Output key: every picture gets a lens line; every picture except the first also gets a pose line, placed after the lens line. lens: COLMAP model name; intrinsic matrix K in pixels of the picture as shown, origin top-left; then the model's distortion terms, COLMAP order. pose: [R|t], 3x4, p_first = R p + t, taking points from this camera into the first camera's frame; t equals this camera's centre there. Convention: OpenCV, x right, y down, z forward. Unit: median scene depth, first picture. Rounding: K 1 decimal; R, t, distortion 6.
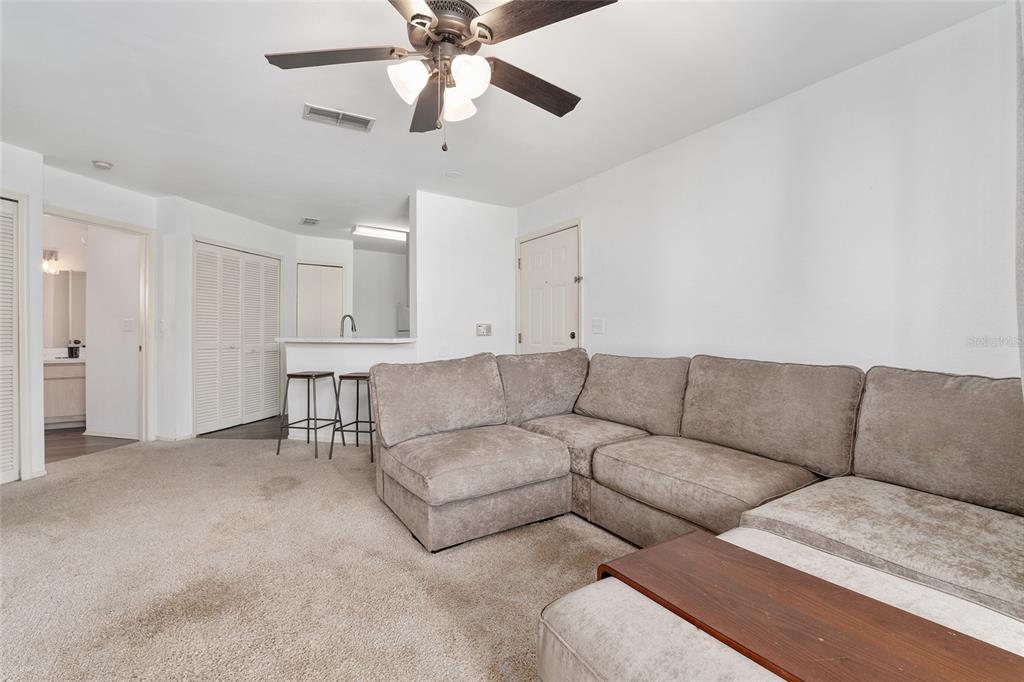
lens RADIAL K [[433.5, 0, 512.8], [0, 433.5, 330.8], [0, 0, 1]] dist [-0.011921, 0.000246]
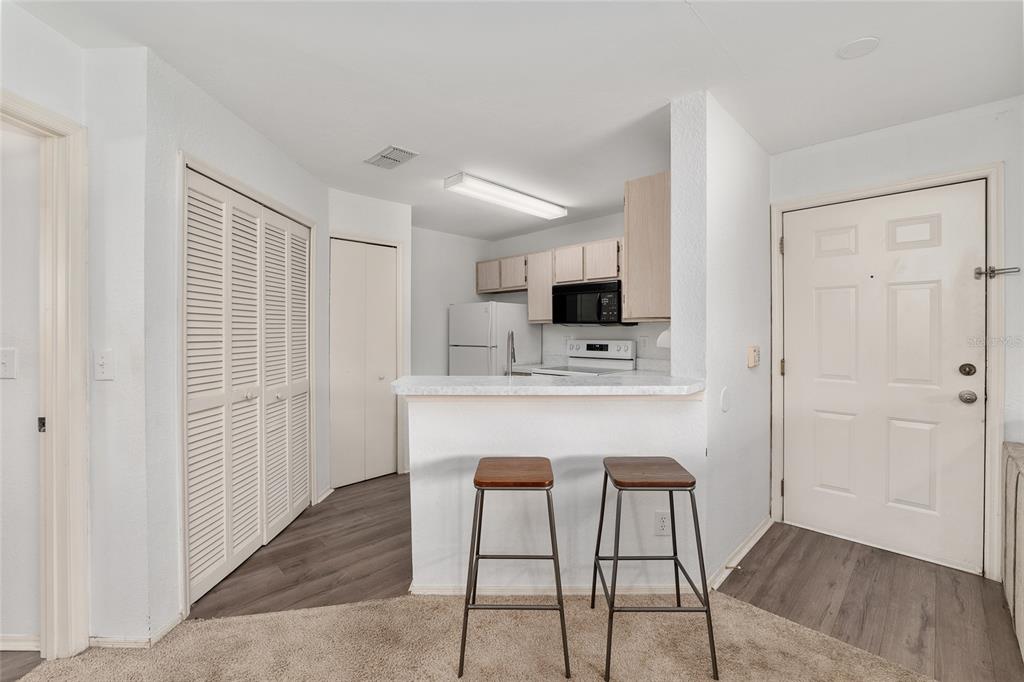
lens RADIAL K [[433.5, 0, 512.8], [0, 433.5, 330.8], [0, 0, 1]] dist [-0.011921, 0.000246]
pose [[0.977381, -0.006897, 0.211374, -0.485146], [0.006006, 0.999970, 0.004857, -0.040338], [-0.211402, -0.003478, 0.977393, 0.484352]]
